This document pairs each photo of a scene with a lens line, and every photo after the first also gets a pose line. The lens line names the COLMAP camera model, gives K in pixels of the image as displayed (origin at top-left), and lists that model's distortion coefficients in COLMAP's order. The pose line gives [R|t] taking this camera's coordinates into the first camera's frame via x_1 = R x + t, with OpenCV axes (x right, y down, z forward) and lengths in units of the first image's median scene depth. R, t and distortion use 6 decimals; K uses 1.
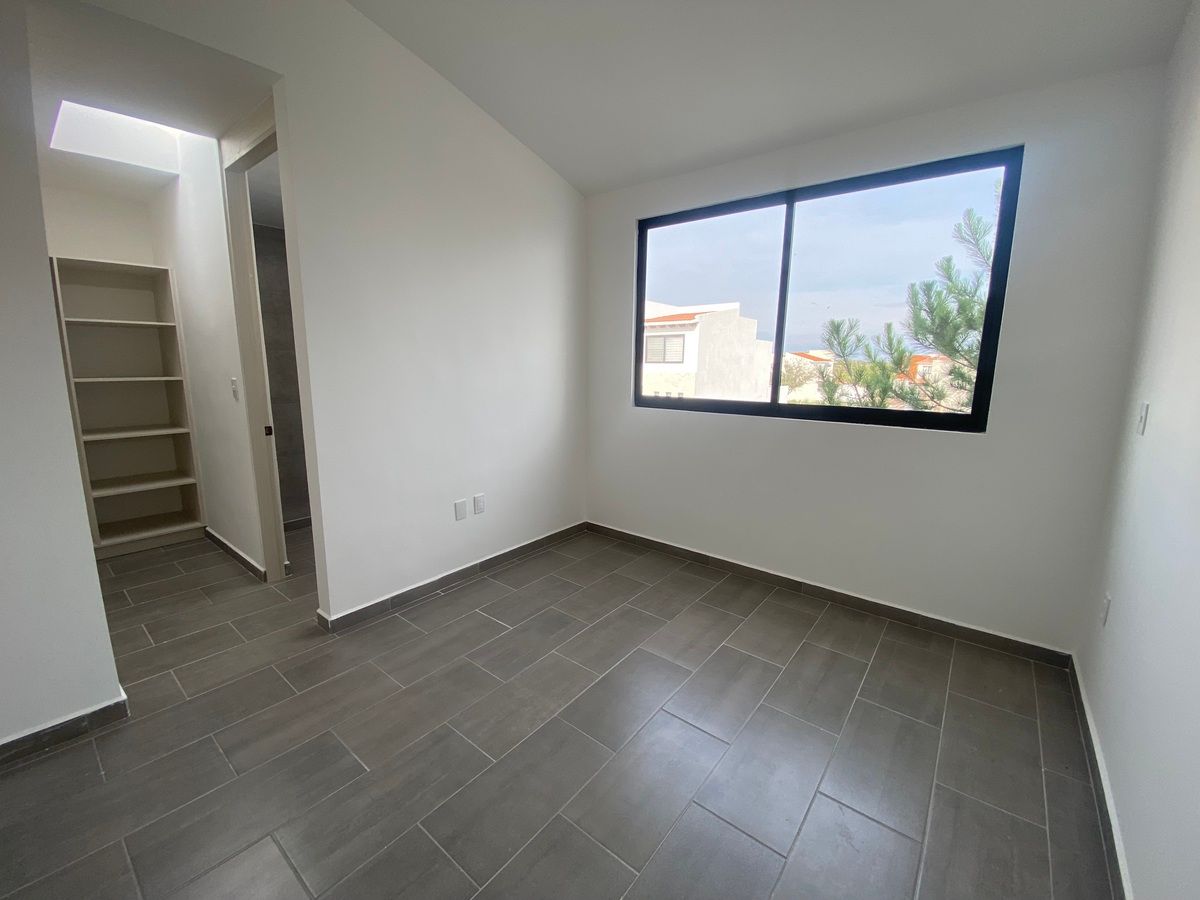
lens RADIAL K [[487.9, 0, 606.5], [0, 487.9, 452.0], [0, 0, 1]] dist [-0.008681, -0.004494]
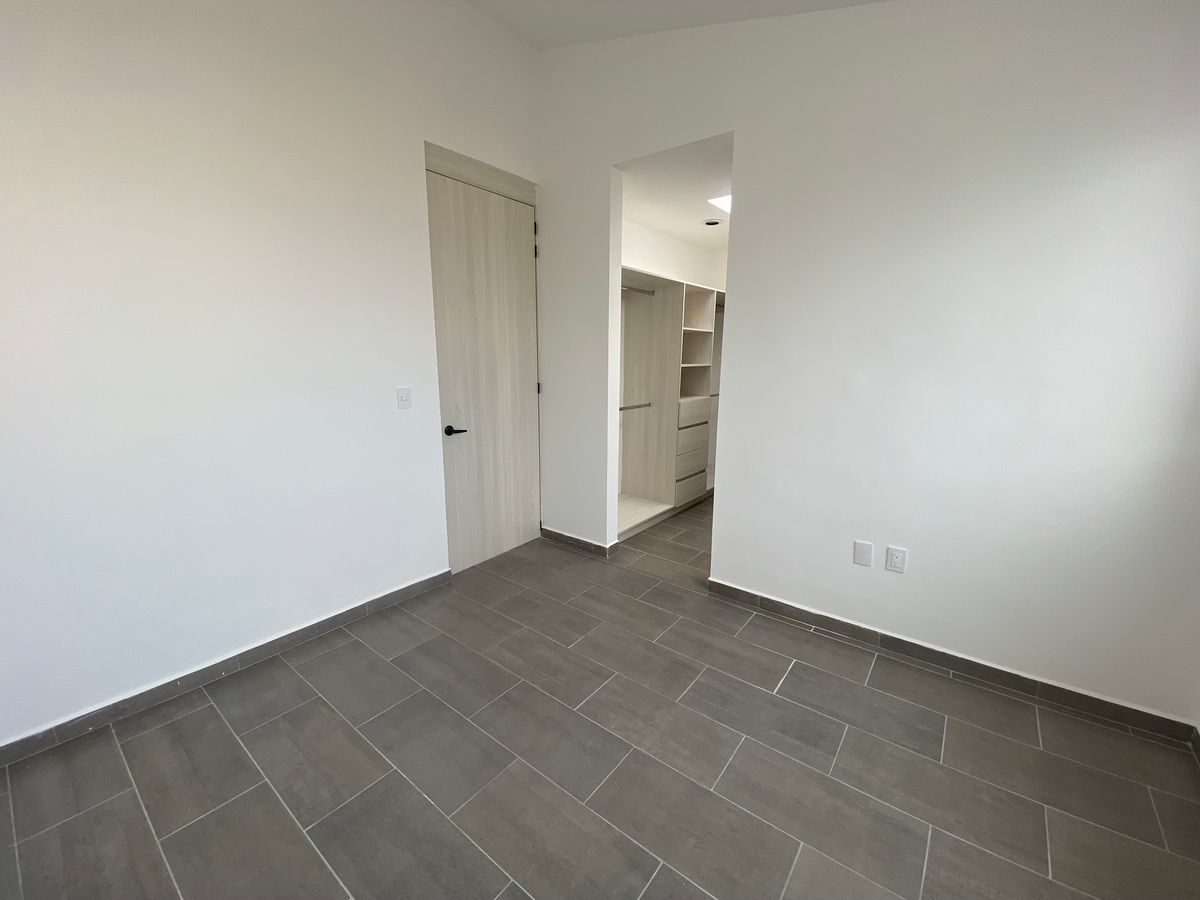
lens RADIAL K [[487.9, 0, 598.6], [0, 487.9, 440.1], [0, 0, 1]] dist [-0.008681, -0.004494]
pose [[-0.005573, 0.164888, -0.986297, 0.524276], [-0.196037, 0.966993, 0.162768, -0.121781], [0.980581, 0.194258, 0.026935, 0.579189]]
